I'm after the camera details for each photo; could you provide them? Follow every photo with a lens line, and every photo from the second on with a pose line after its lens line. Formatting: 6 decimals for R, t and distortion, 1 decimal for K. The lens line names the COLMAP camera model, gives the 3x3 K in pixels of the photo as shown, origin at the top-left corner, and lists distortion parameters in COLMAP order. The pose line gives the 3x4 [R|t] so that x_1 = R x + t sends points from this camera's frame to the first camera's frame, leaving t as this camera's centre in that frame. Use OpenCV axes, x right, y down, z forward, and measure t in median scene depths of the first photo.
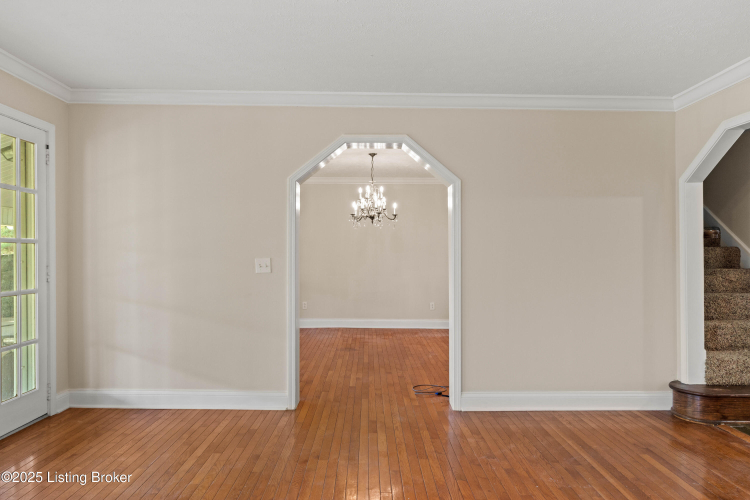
lens RADIAL K [[494.2, 0, 375.6], [0, 494.2, 245.8], [0, 0, 1]] dist [-0.007756, -0.003003]
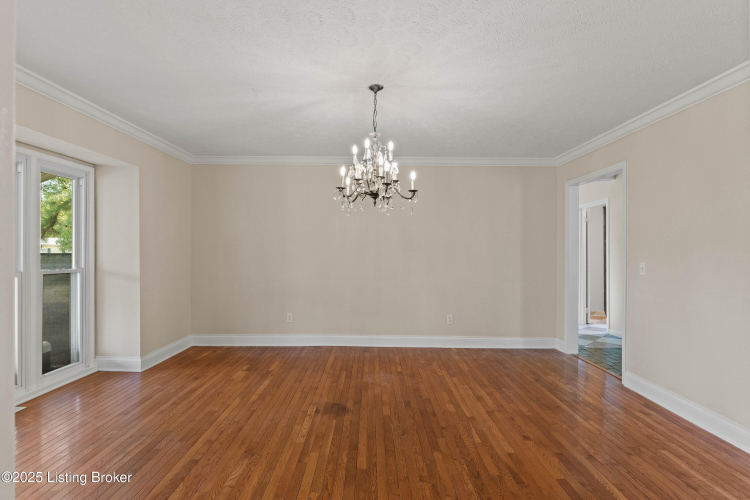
lens RADIAL K [[388.6, 0, 374.4], [0, 388.6, 249.6], [0, 0, 1]] dist [-0.000656, -0.000091]
pose [[0.999976, 0.002724, -0.006361, -0.004091], [-0.002625, 0.999877, 0.015443, 0.000595], [0.006402, -0.015426, 0.999861, 0.536118]]
